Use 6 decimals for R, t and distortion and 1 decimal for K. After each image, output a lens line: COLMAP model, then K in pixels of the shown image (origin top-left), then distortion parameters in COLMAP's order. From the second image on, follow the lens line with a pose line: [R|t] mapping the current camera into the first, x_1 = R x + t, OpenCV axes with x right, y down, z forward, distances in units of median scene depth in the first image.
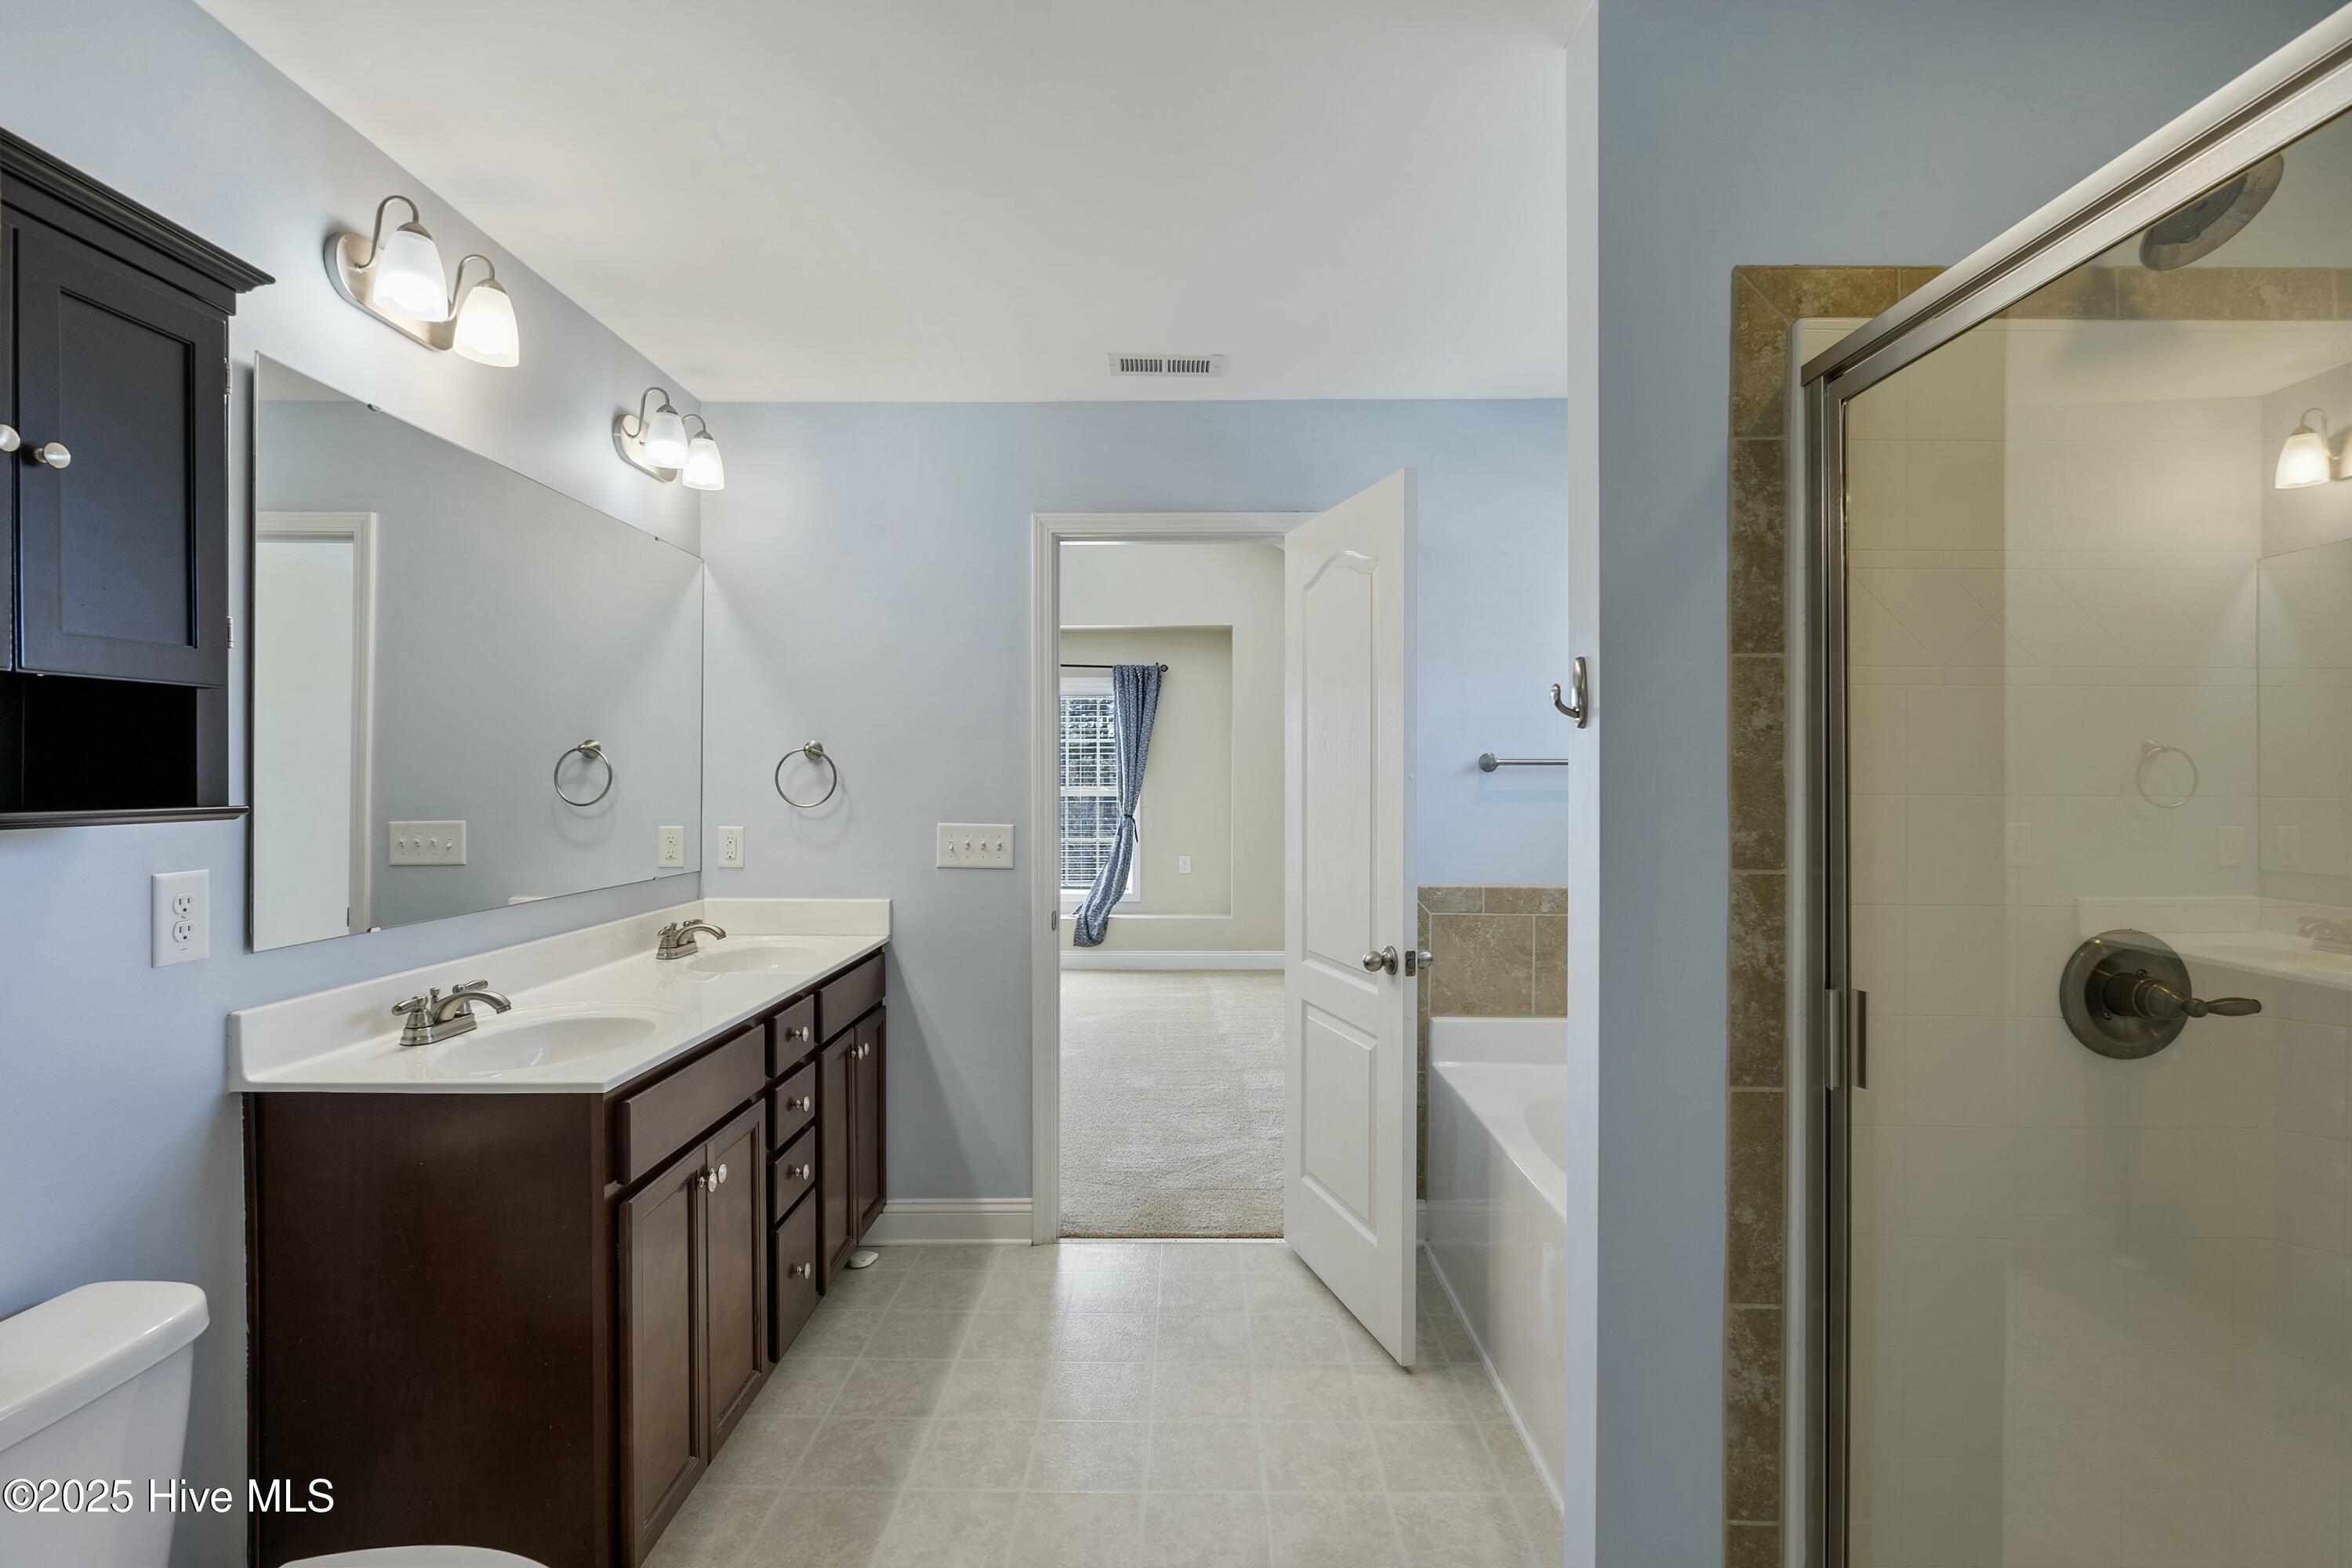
lens RADIAL K [[1077.2, 0, 1178.6], [0, 1077.2, 793.3], [0, 0, 1]] dist [-0.004042, -0.000004]
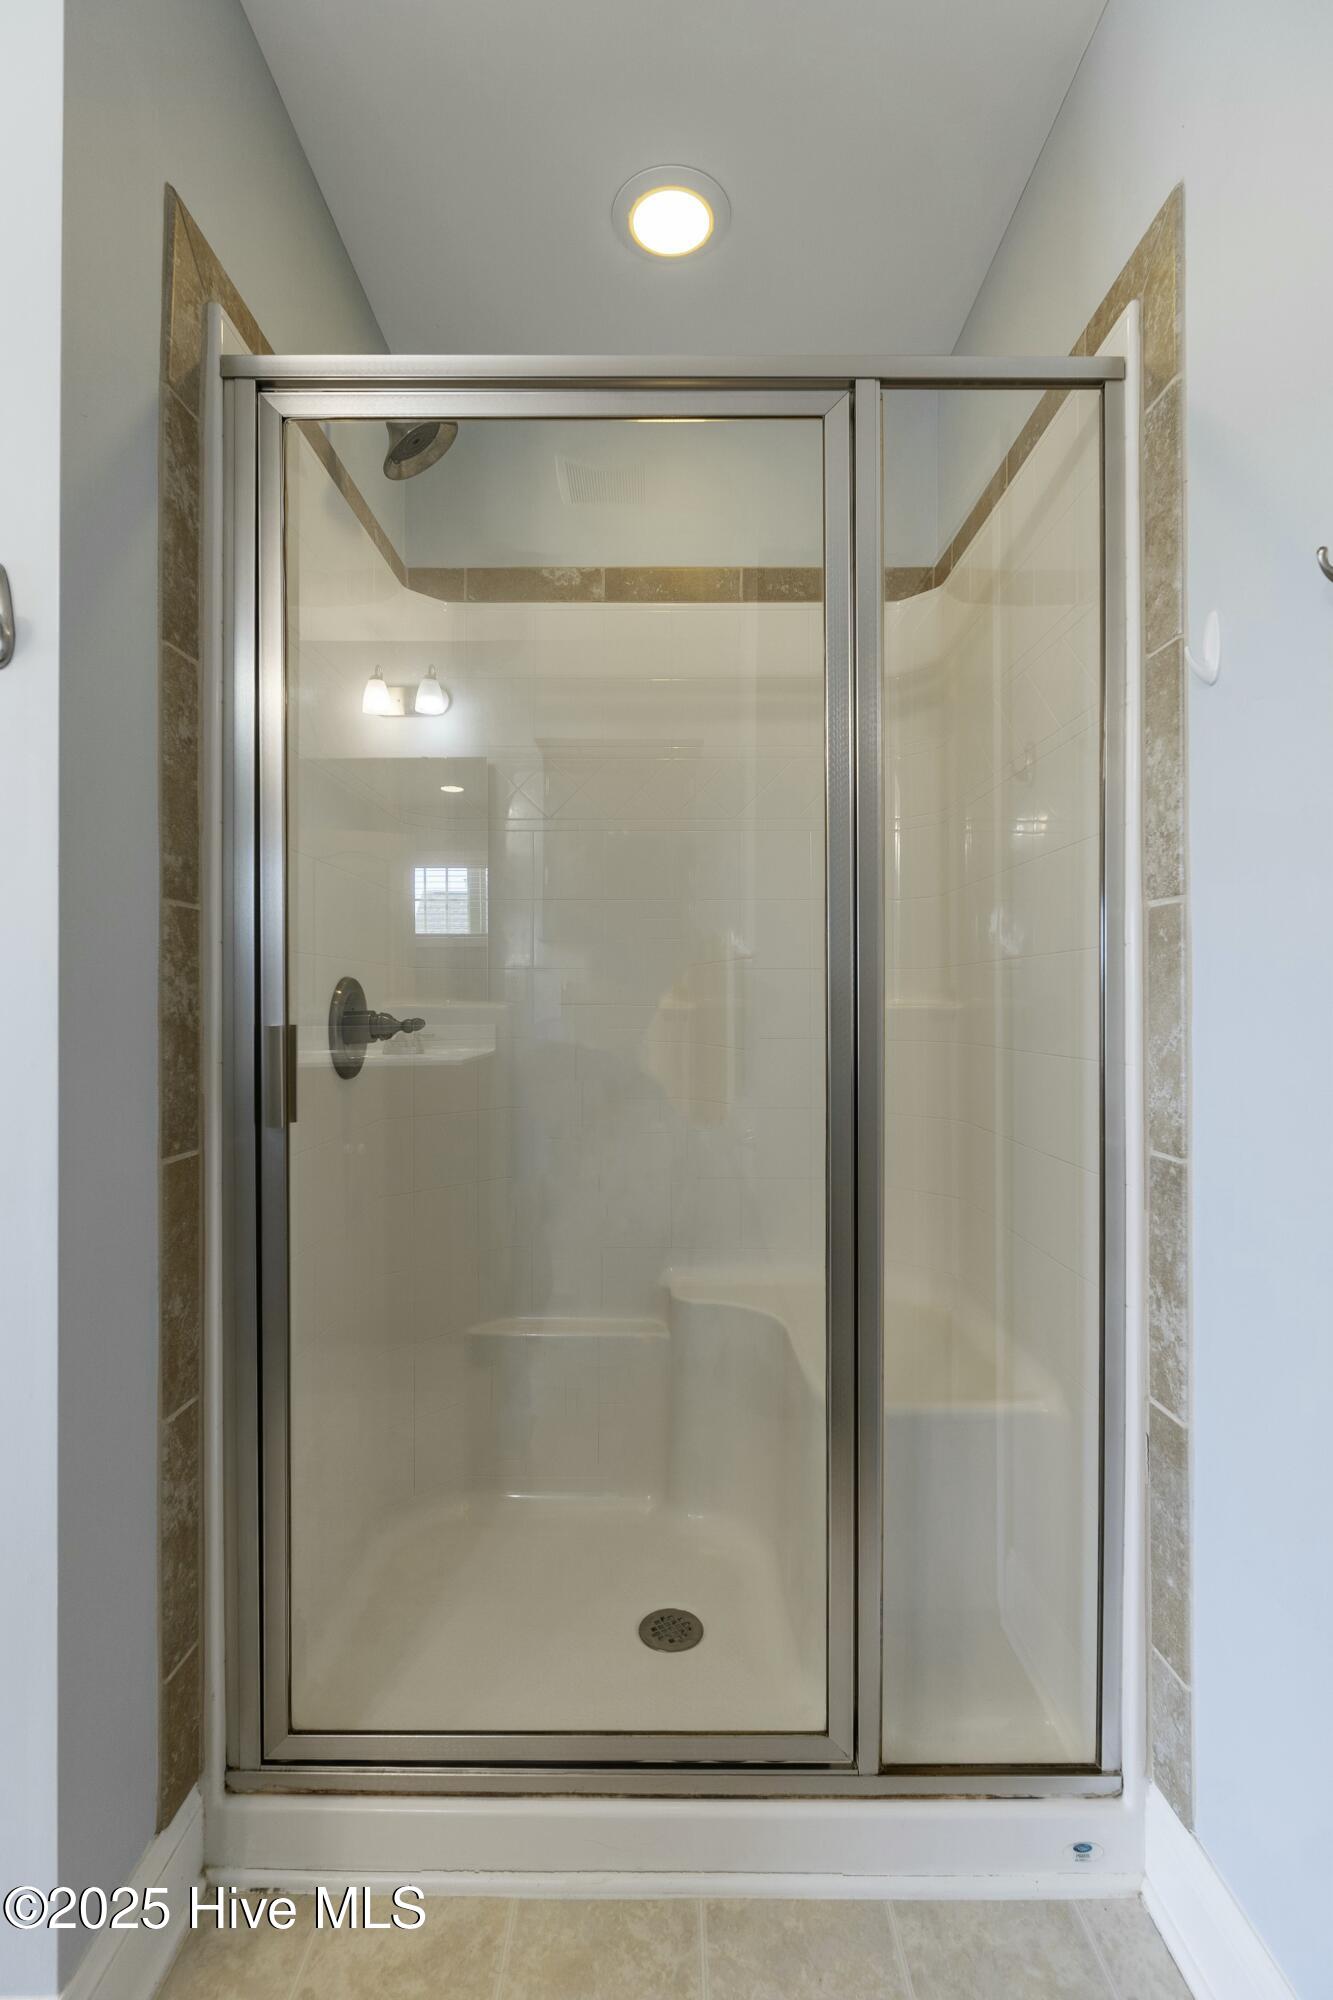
lens RADIAL K [[916.0, 0, 666.5], [0, 916.0, 1000.0], [0, 0, 1]] dist [-0.004042, -0.000004]
pose [[-0.001190, 0.000987, 0.999999, -0.194989], [0.001439, 0.999998, -0.000985, 0.151062], [-0.999998, 0.001438, -0.001192, 0.611642]]
